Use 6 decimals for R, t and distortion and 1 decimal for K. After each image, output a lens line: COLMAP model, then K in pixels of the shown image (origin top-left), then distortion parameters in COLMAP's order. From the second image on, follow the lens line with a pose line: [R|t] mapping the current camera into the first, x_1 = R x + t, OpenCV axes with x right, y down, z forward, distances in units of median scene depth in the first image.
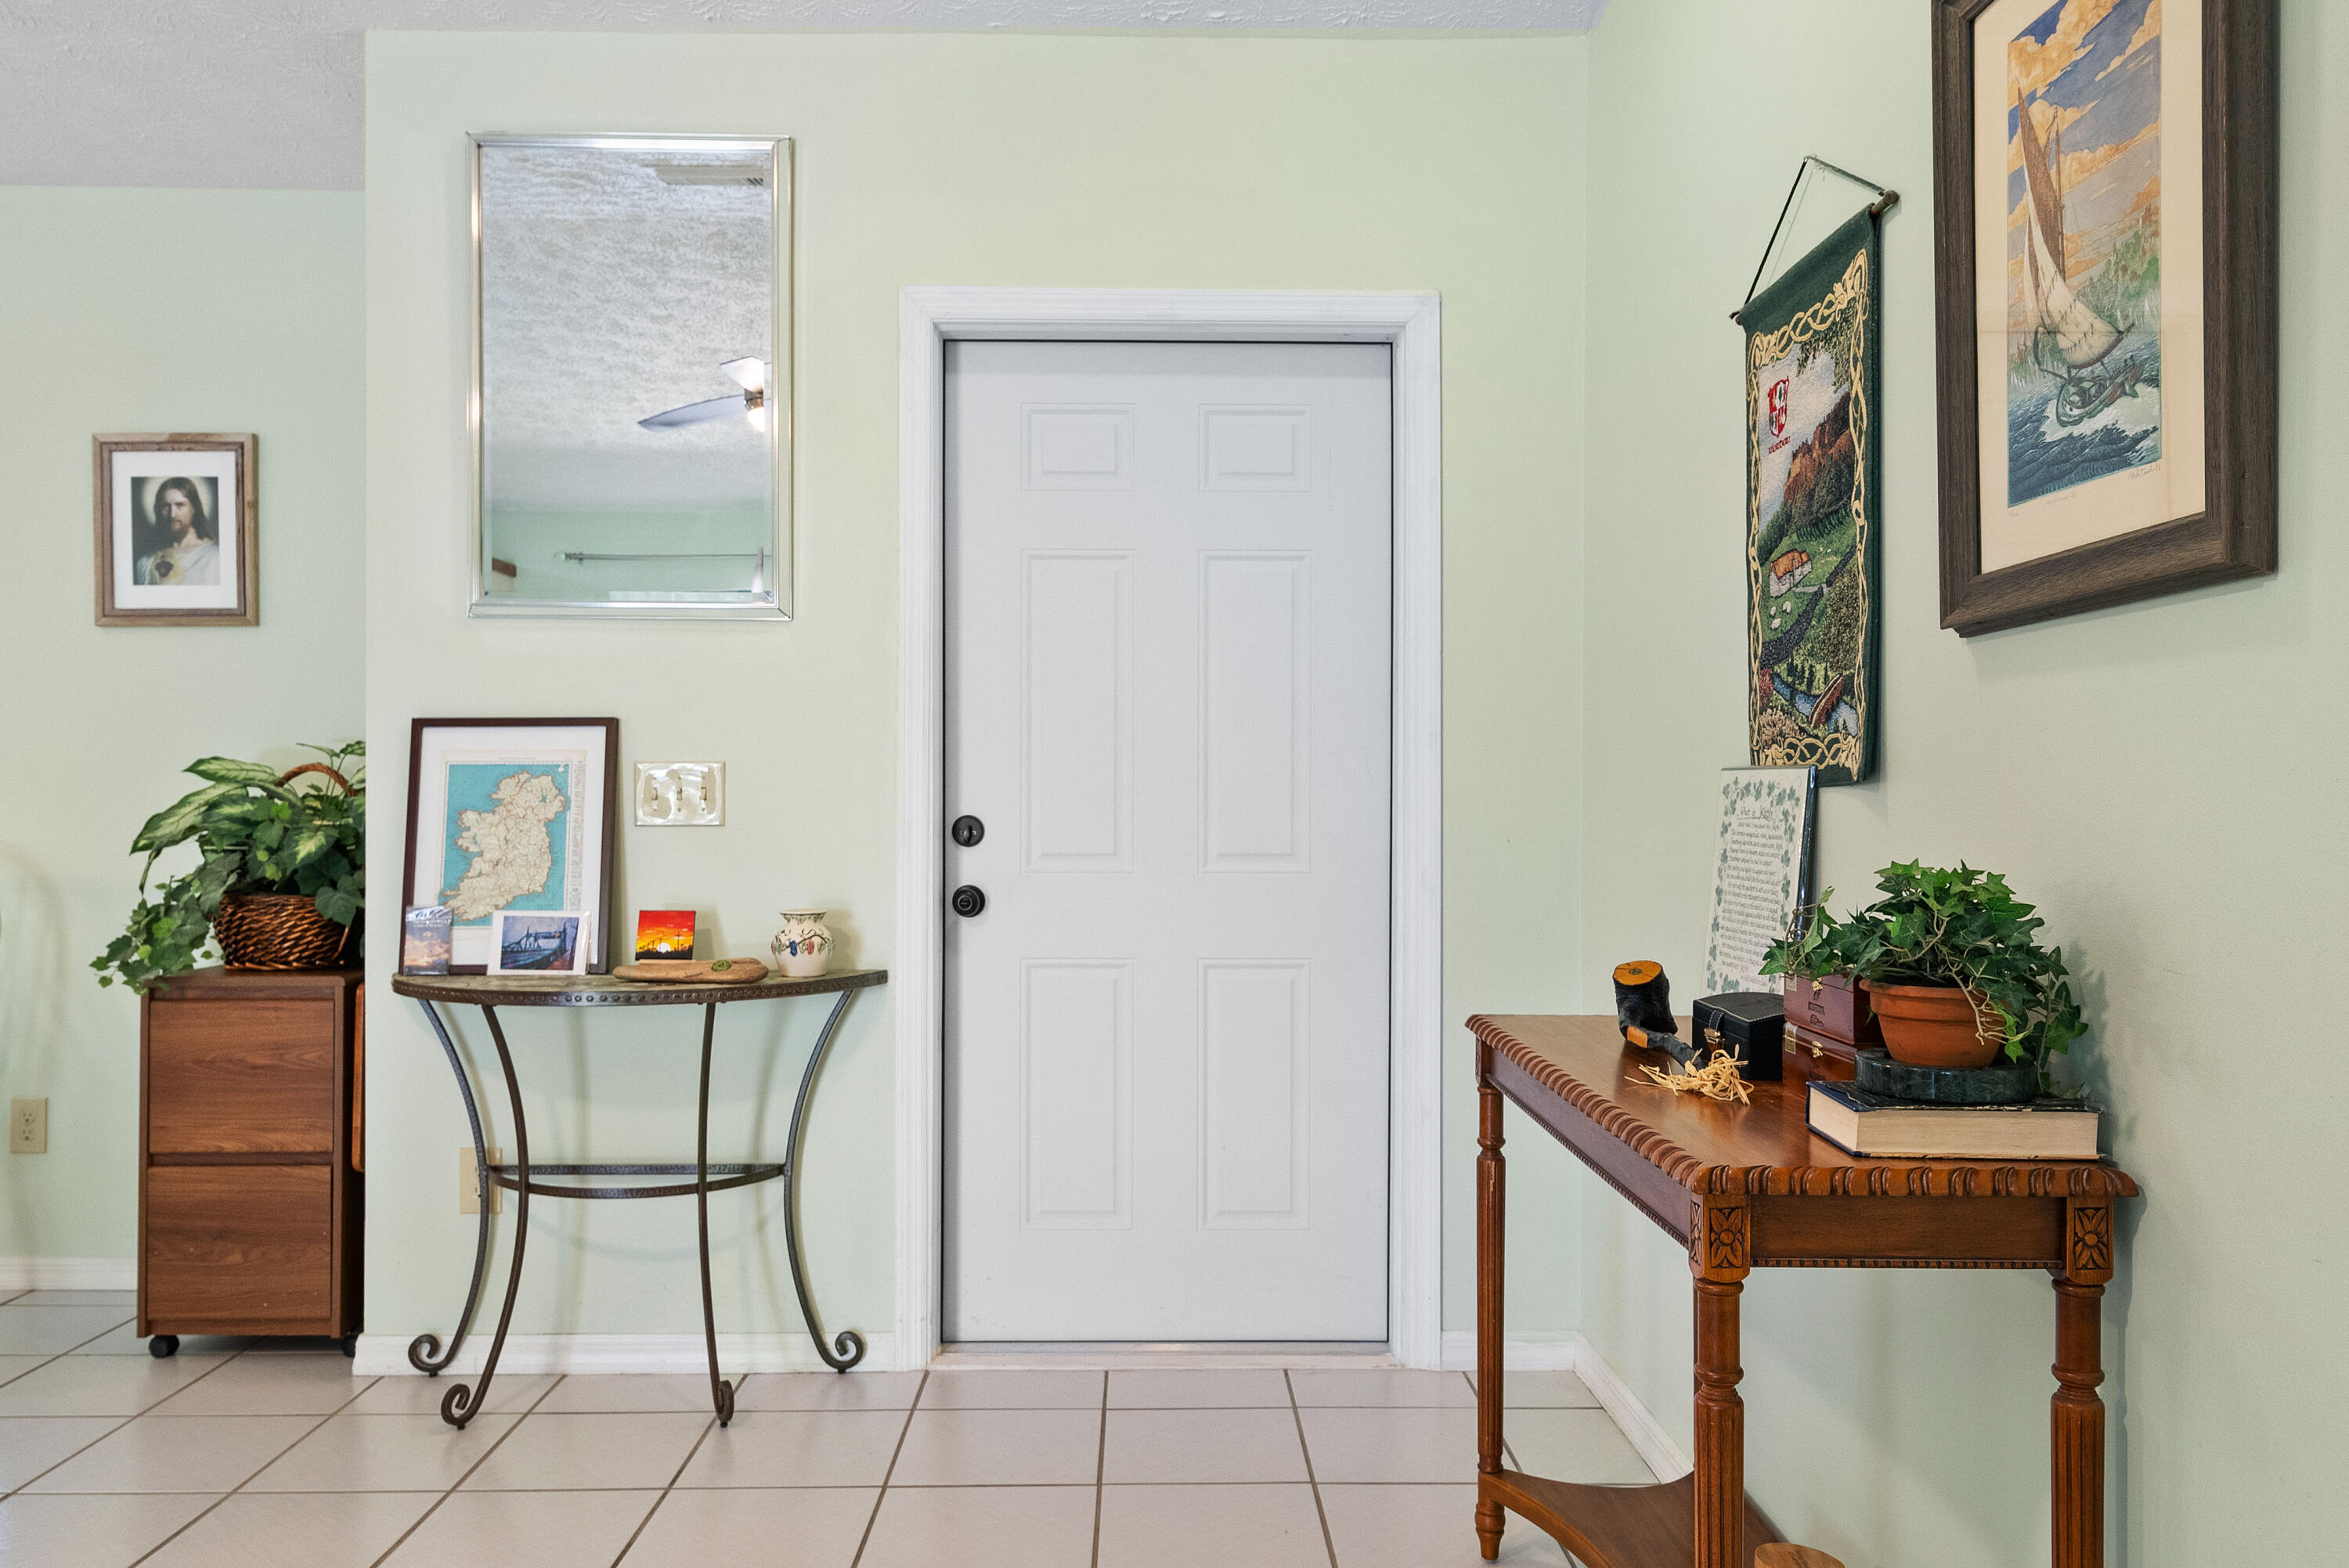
lens RADIAL K [[1745.3, 0, 1172.7], [0, 1745.3, 807.6], [0, 0, 1]] dist [0.004384, 0.000736]
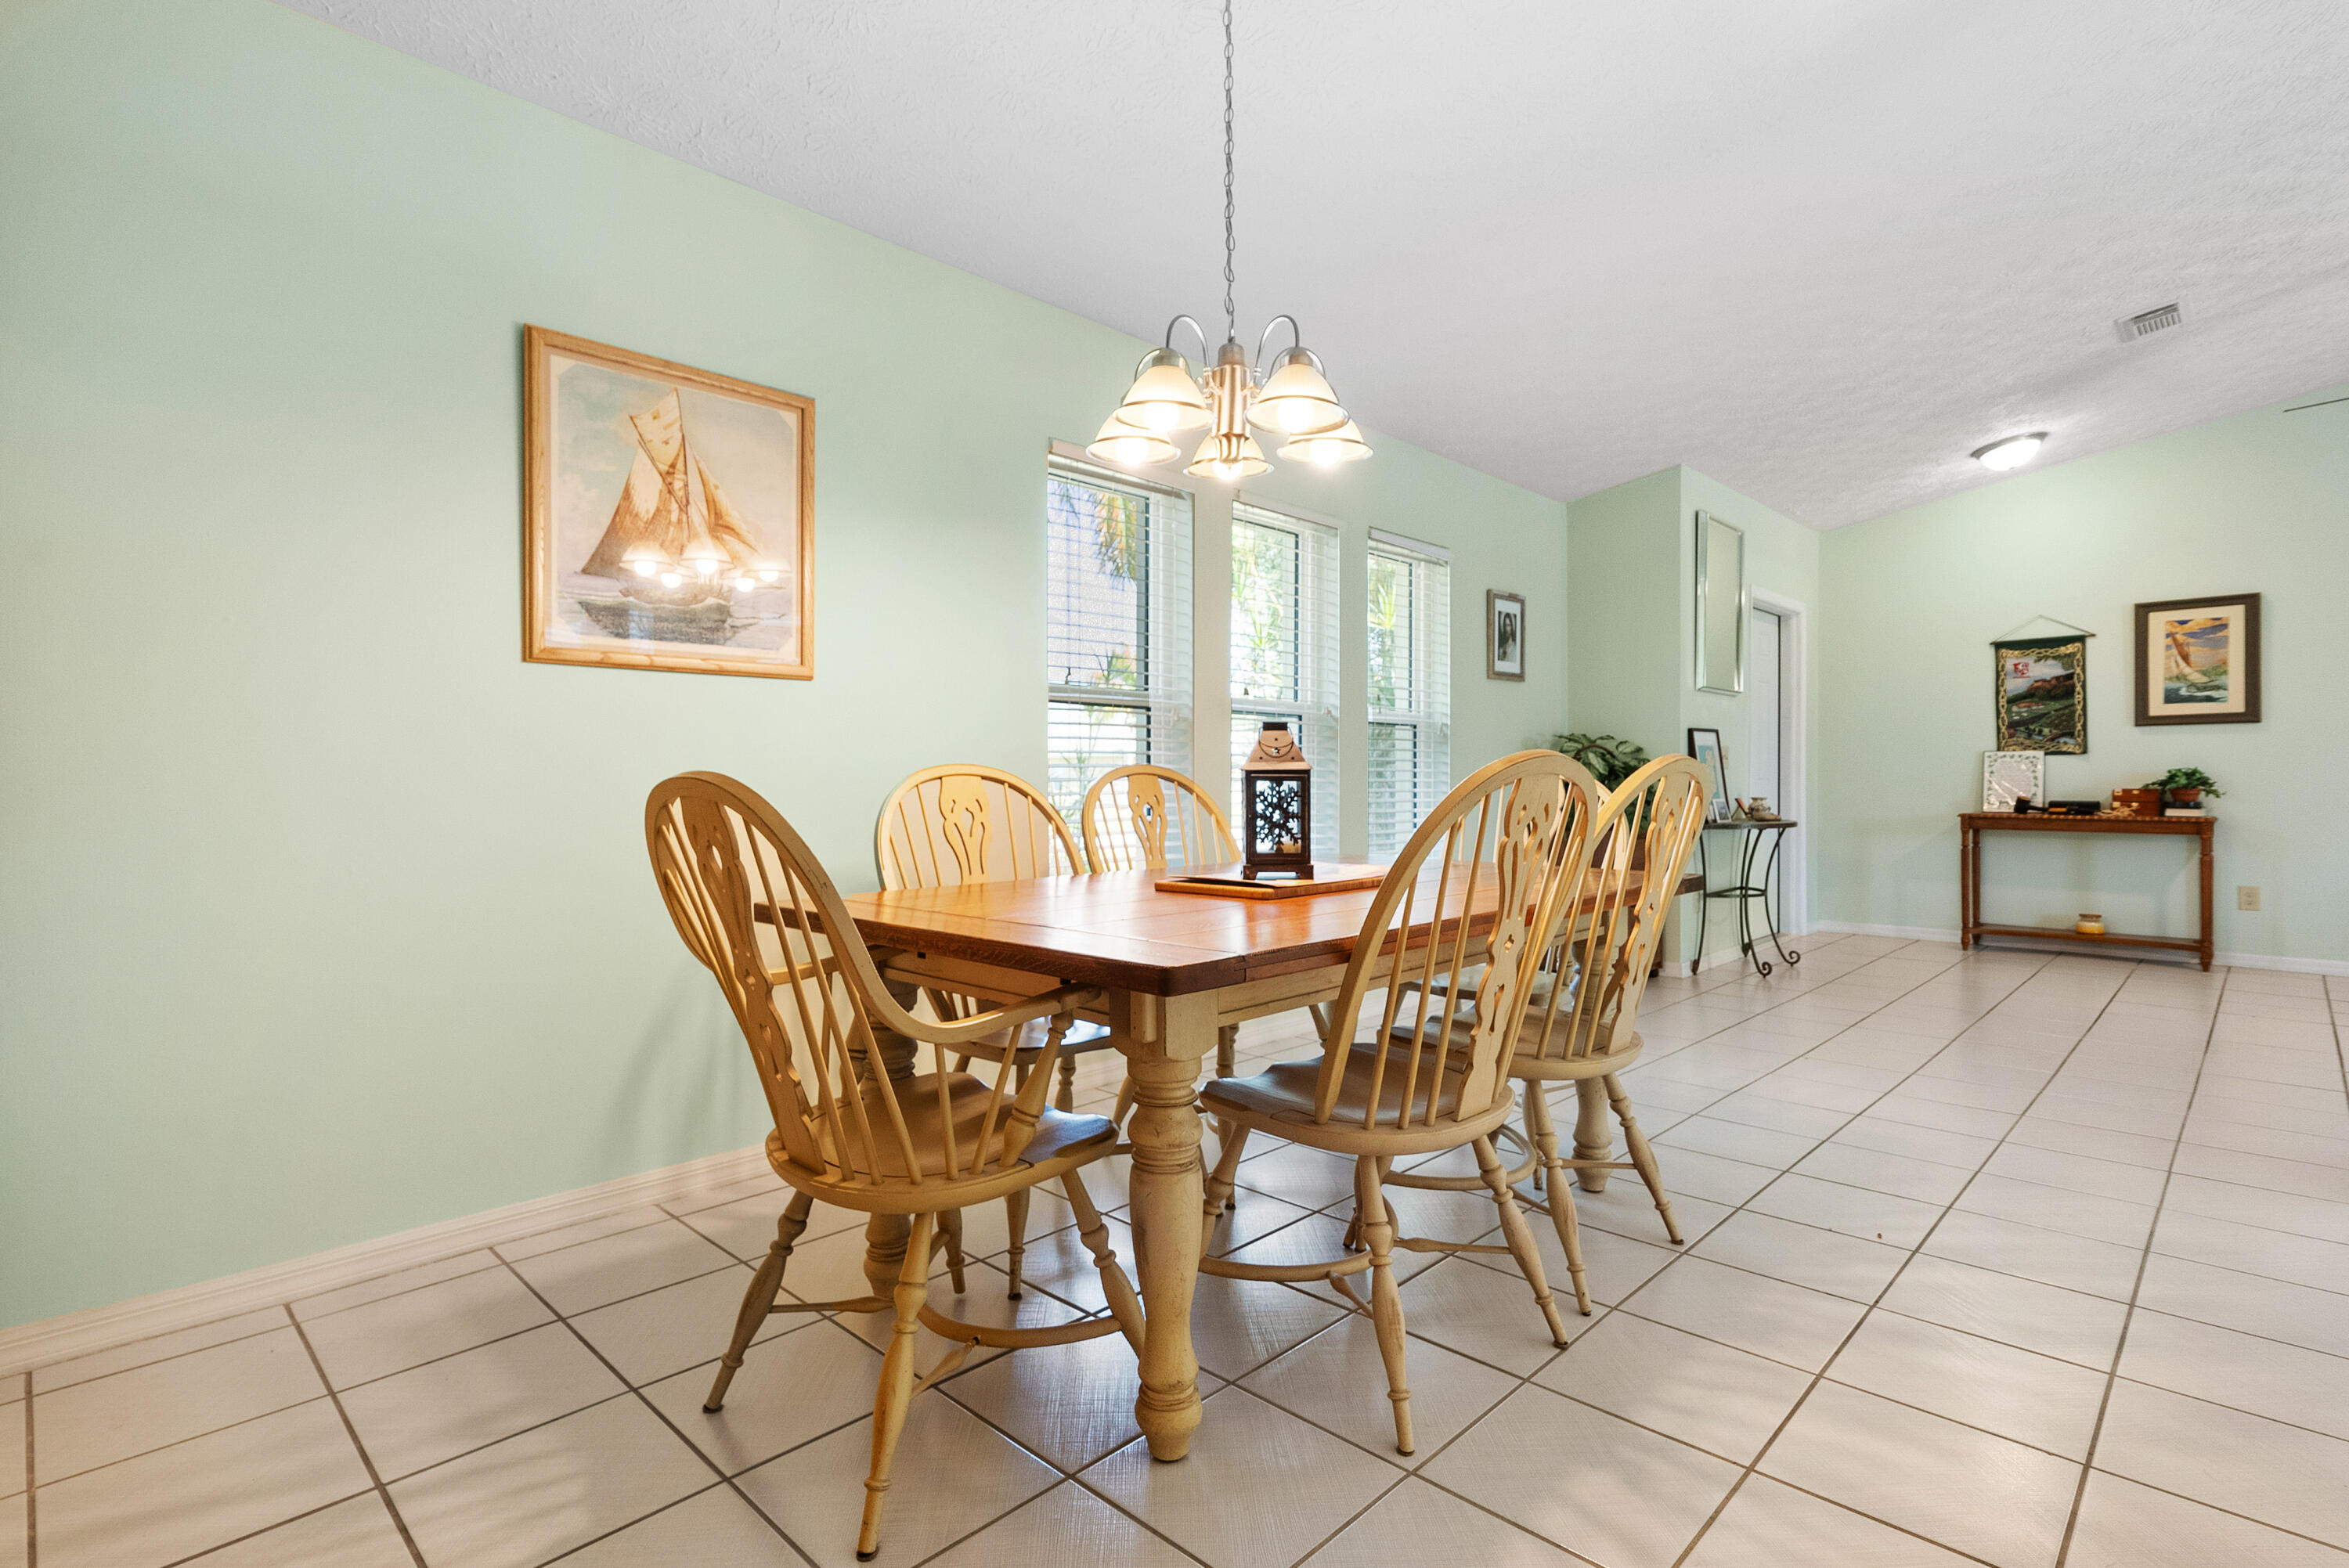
lens RADIAL K [[1121.2, 0, 1172.8], [0, 1121.2, 791.1], [0, 0, 1]] dist [0.001682, 0.000413]
pose [[0.715452, -0.012905, 0.698543, -2.208106], [0.008530, 0.999916, 0.009735, 0.022073], [-0.698610, -0.001006, 0.715502, 0.332970]]
